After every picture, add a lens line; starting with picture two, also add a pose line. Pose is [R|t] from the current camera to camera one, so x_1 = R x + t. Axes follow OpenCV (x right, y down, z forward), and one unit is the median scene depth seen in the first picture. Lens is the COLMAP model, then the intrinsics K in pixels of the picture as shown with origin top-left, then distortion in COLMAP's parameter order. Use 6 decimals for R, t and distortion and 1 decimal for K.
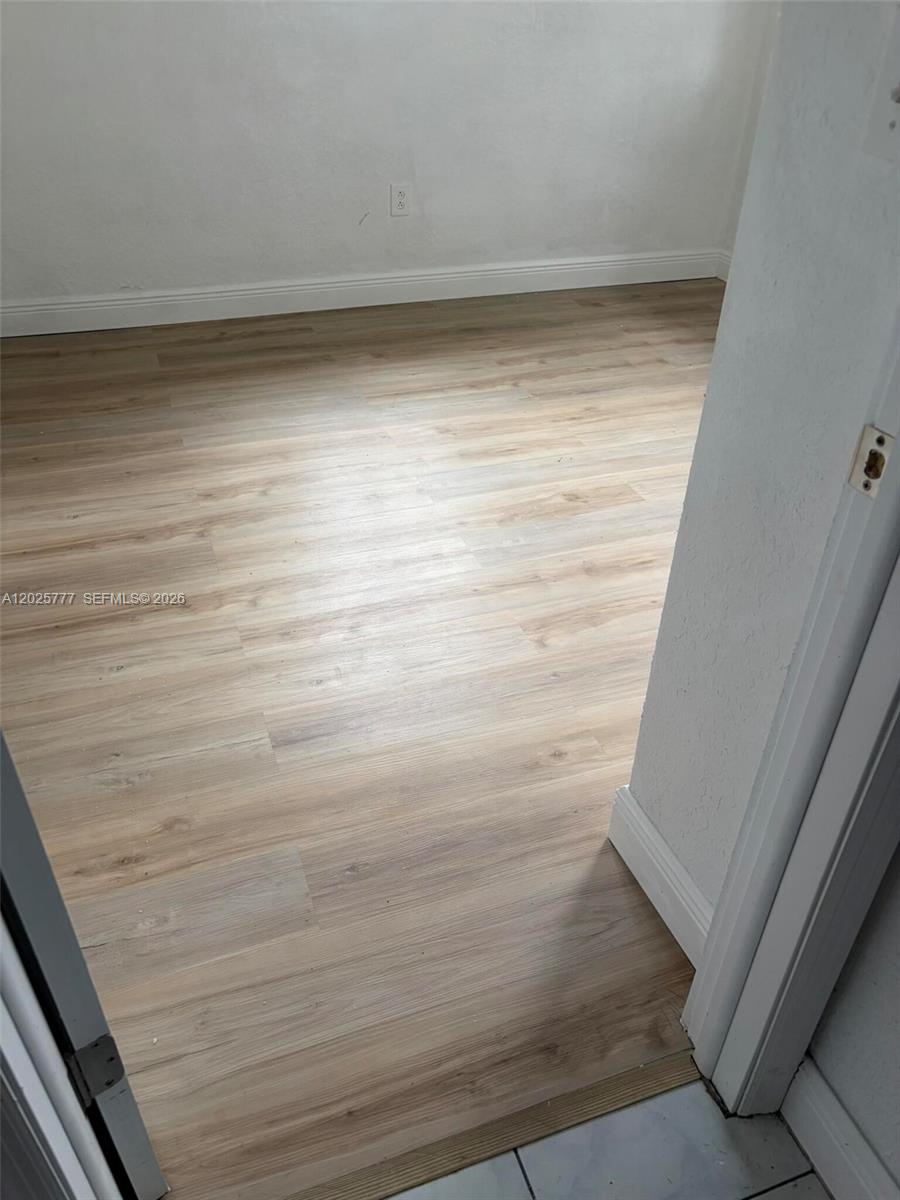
lens RADIAL K [[910.1, 0, 446.0], [0, 910.1, 598.9], [0, 0, 1]] dist [0.037712, -0.036940]
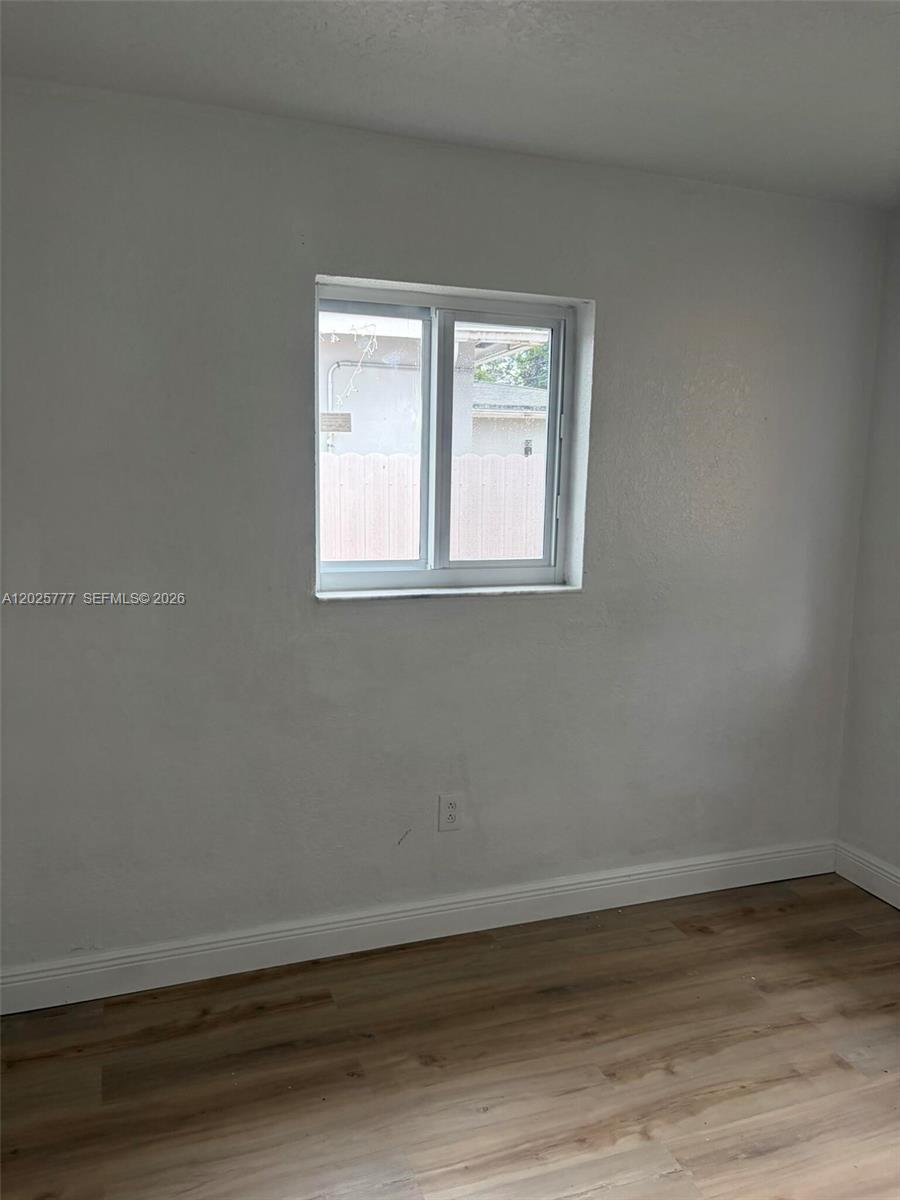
lens RADIAL K [[910.1, 0, 452.8], [0, 910.1, 588.3], [0, 0, 1]] dist [0.037712, -0.036940]
pose [[0.999794, -0.006232, 0.019319, -0.068526], [0.014493, 0.885487, -0.464439, -0.267406], [-0.014213, 0.464623, 0.885395, 0.234066]]
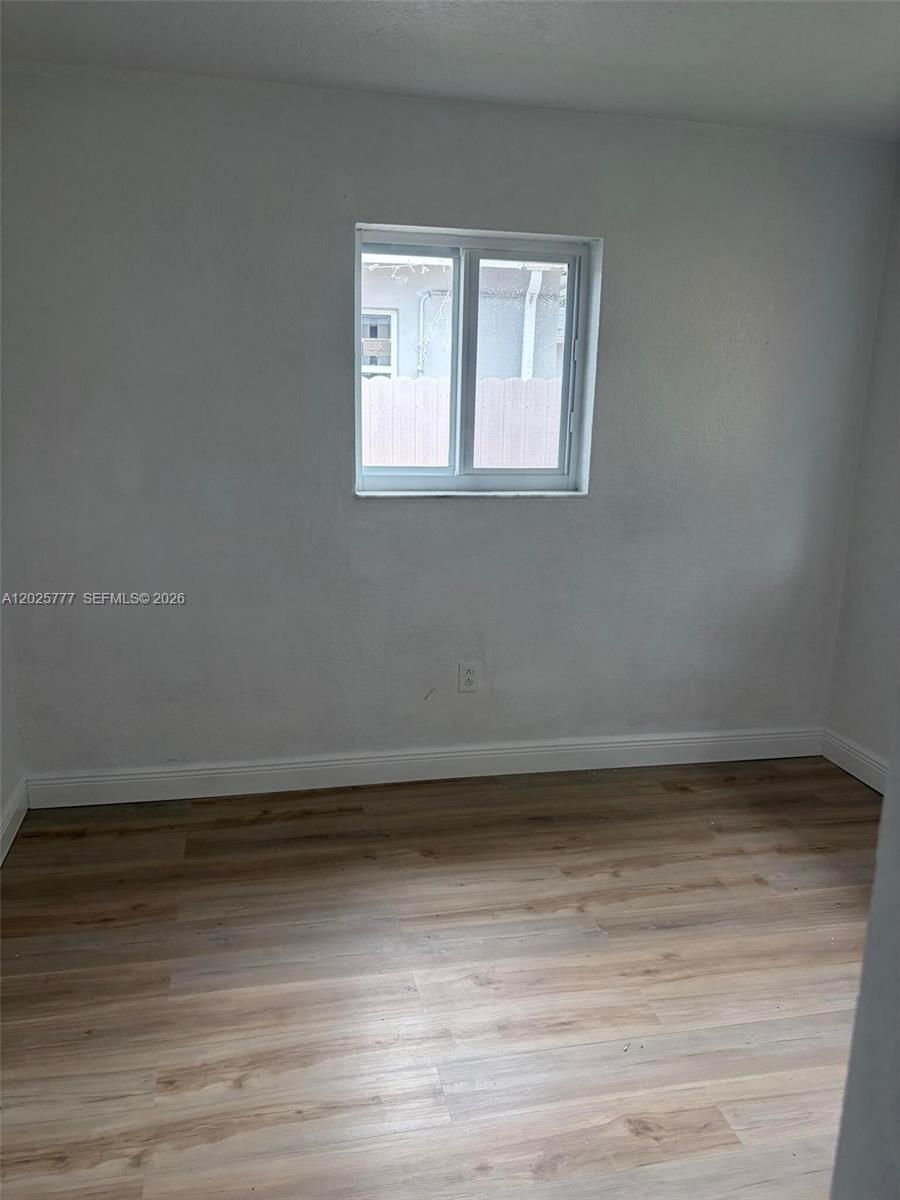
lens RADIAL K [[910.1, 0, 453.1], [0, 910.1, 601.6], [0, 0, 1]] dist [0.037712, -0.036940]
pose [[0.992534, 0.026646, -0.119020, 0.050233], [-0.070353, 0.922213, -0.380229, -0.161589], [0.099630, 0.385763, 0.917203, 0.103304]]
